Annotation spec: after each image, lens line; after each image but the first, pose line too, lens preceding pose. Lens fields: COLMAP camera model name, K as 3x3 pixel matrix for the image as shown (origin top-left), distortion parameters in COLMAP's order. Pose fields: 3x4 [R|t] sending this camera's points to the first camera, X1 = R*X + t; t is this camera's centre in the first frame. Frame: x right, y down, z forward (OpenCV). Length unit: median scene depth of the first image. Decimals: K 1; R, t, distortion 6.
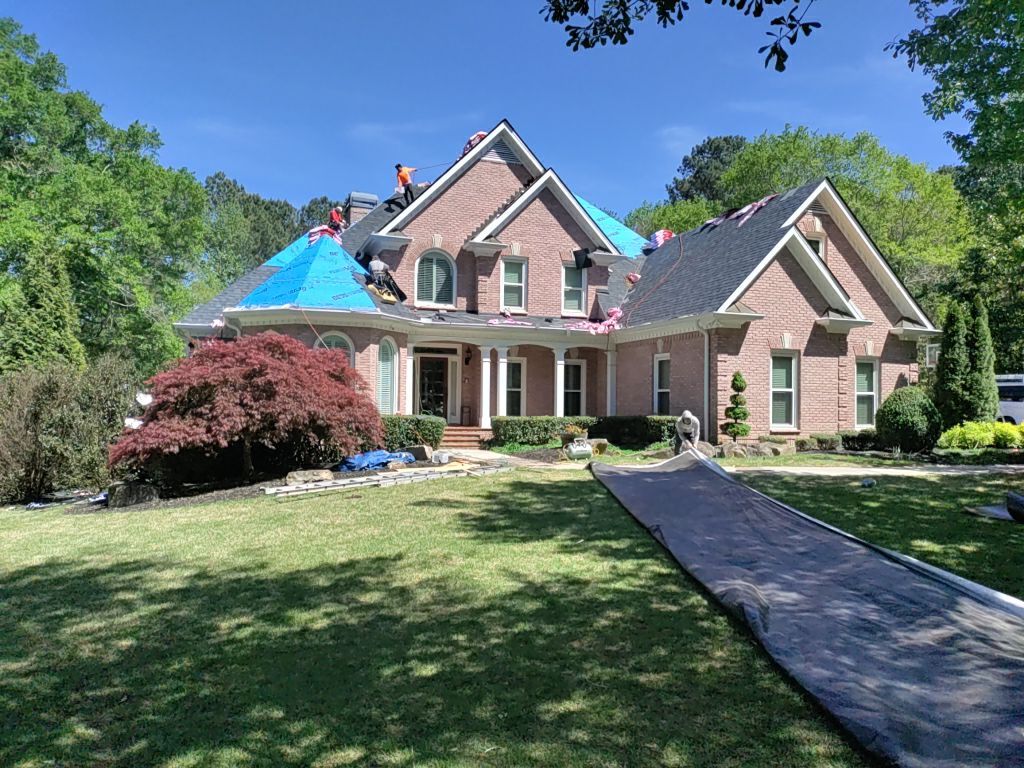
lens RADIAL K [[758.9, 0, 512.0], [0, 758.9, 384.0], [0, 0, 1]] dist [0.097767, -0.144093]
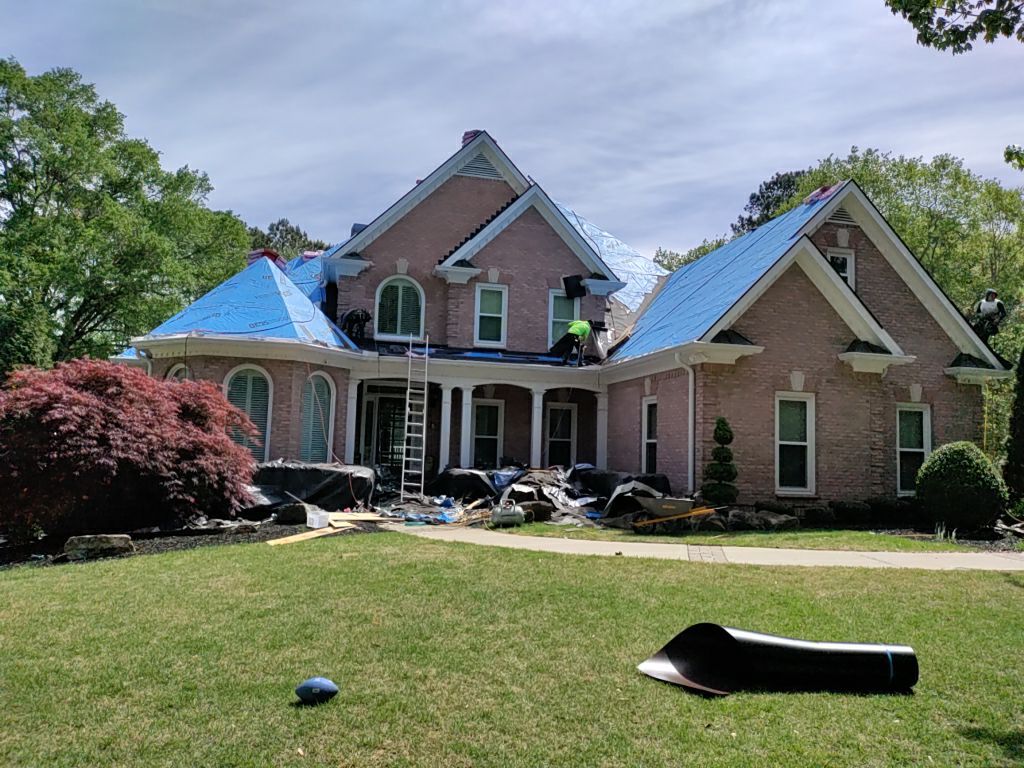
lens RADIAL K [[758.9, 0, 512.0], [0, 758.9, 384.0], [0, 0, 1]] dist [0.097767, -0.144093]
pose [[0.993120, 0.012207, -0.116467, 0.129503], [-0.019787, 0.997744, -0.064156, 0.002454], [0.115421, 0.066020, 0.991120, 0.150049]]
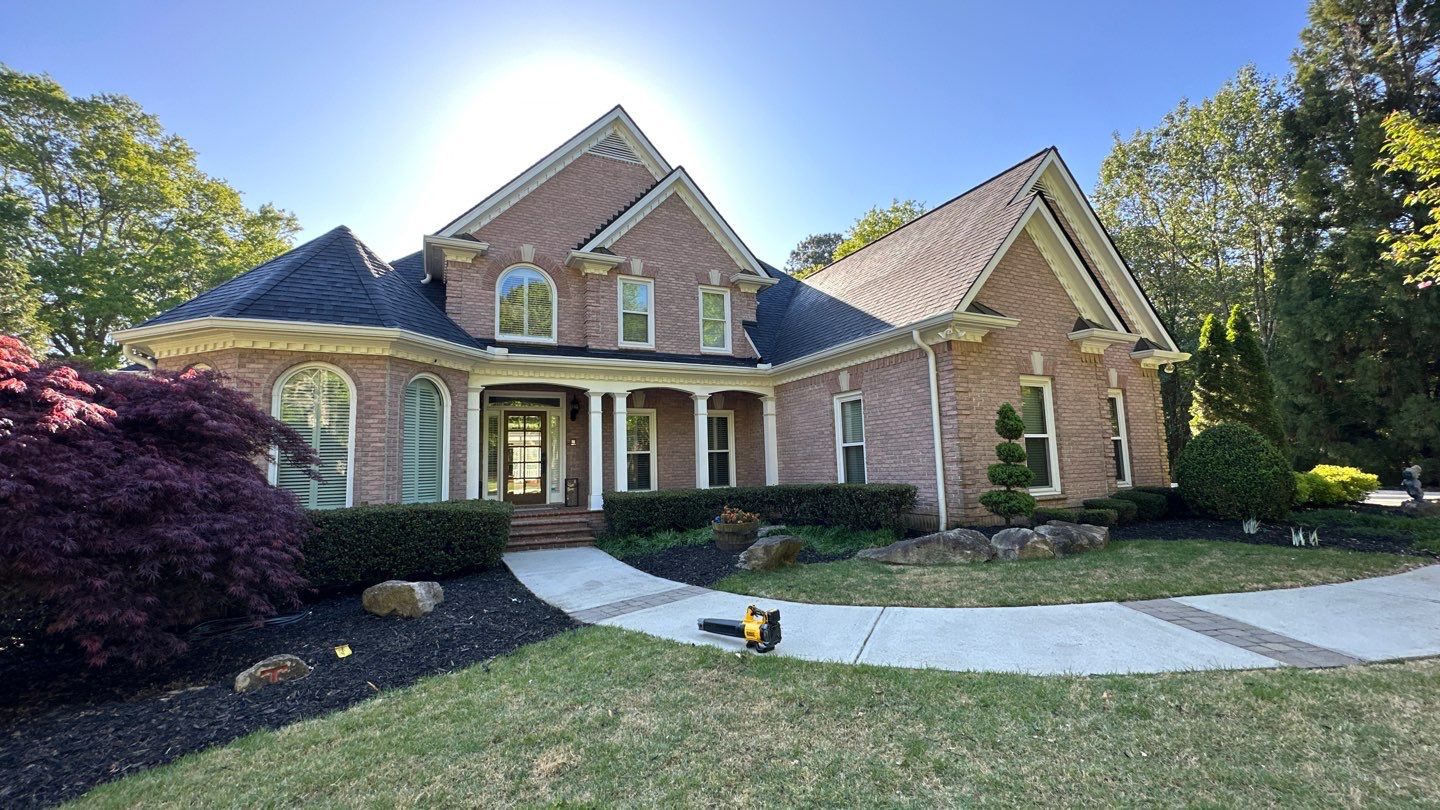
lens RADIAL K [[577.6, 0, 719.5], [0, 577.6, 406.3], [0, 0, 1]] dist [-0.000284, -0.000024]
pose [[0.992820, -0.027060, 0.116518, 0.015519], [0.035784, 0.996657, -0.073447, 0.007319], [-0.114141, 0.077089, 0.990469, 0.433515]]
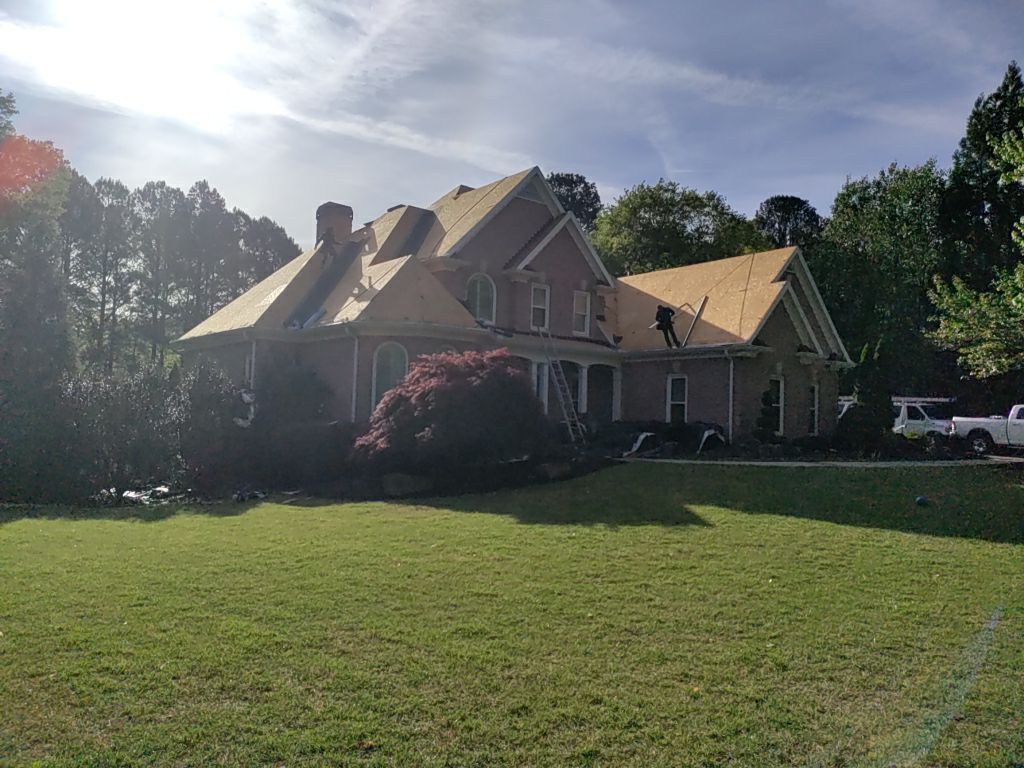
lens RADIAL K [[758.9, 0, 512.0], [0, 758.9, 384.0], [0, 0, 1]] dist [0.097767, -0.144093]
pose [[0.946081, 0.034887, 0.322045, -0.412561], [-0.032646, 0.999391, -0.012358, 0.001733], [-0.322280, 0.001178, 0.946644, -0.086532]]
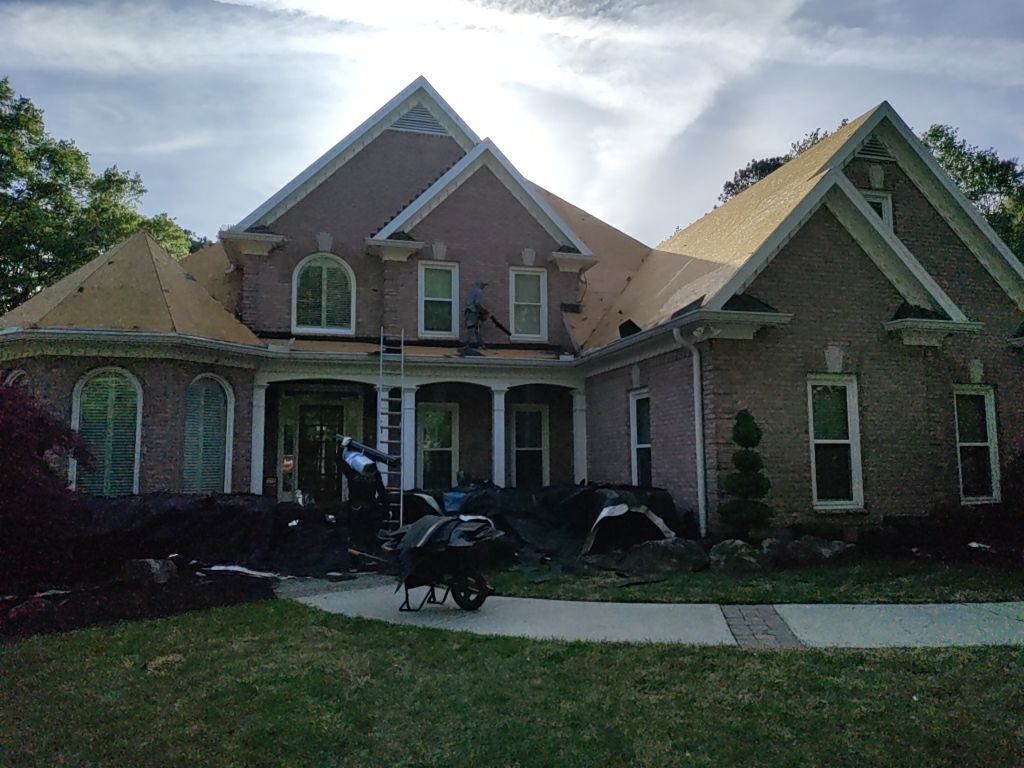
lens RADIAL K [[758.9, 0, 512.0], [0, 758.9, 384.0], [0, 0, 1]] dist [0.097767, -0.144093]
pose [[0.996090, -0.026795, -0.084187, 0.128910], [0.020186, 0.996718, -0.078397, 0.003728], [0.086011, 0.076391, 0.993361, 0.314655]]
